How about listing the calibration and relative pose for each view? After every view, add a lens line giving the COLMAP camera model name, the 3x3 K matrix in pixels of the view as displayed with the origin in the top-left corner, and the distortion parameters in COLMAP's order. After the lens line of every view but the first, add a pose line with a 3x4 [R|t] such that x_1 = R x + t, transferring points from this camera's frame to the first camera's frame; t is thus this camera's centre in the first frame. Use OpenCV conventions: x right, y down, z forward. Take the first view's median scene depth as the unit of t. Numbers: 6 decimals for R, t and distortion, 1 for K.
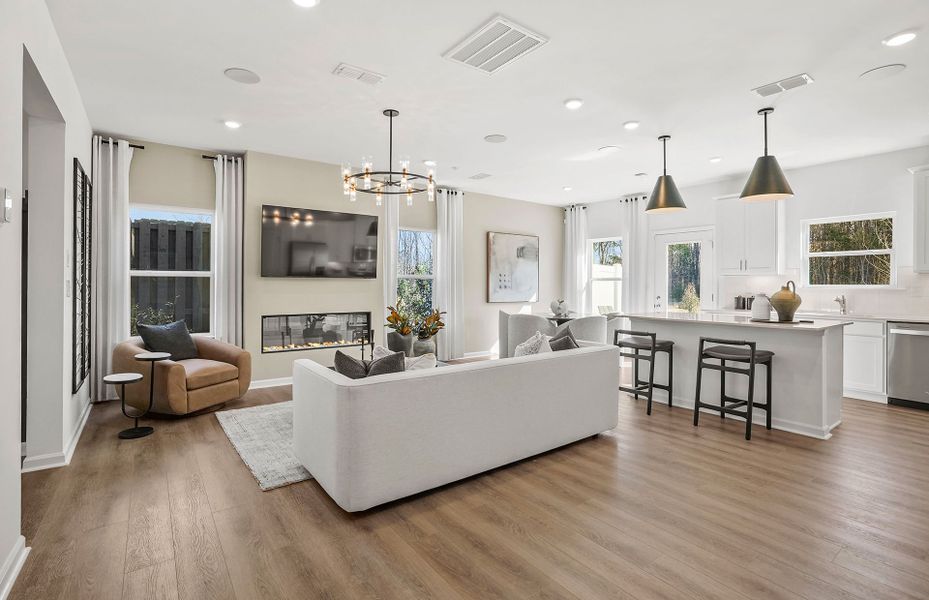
lens RADIAL K [[437.3, 0, 461.4], [0, 437.3, 284.0], [0, 0, 1]] dist [-0.042704, 0.020123]
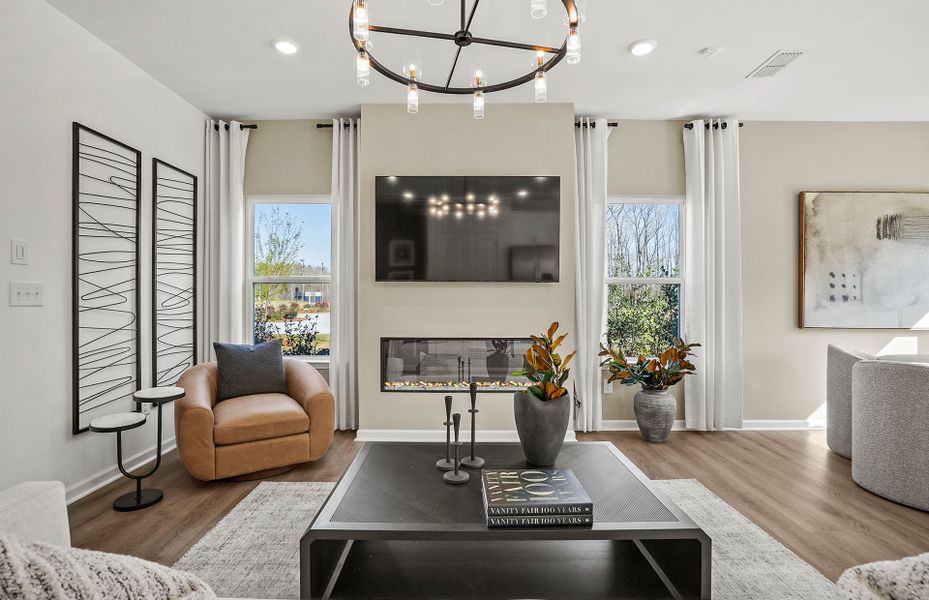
lens RADIAL K [[437.3, 0, 460.3], [0, 437.3, 298.9], [0, 0, 1]] dist [-0.042704, 0.020123]
pose [[0.800266, 0.001024, -0.599645, 0.056314], [0.000607, 0.999997, 0.002518, 0.008240], [0.599645, -0.002380, 0.800262, 0.463733]]
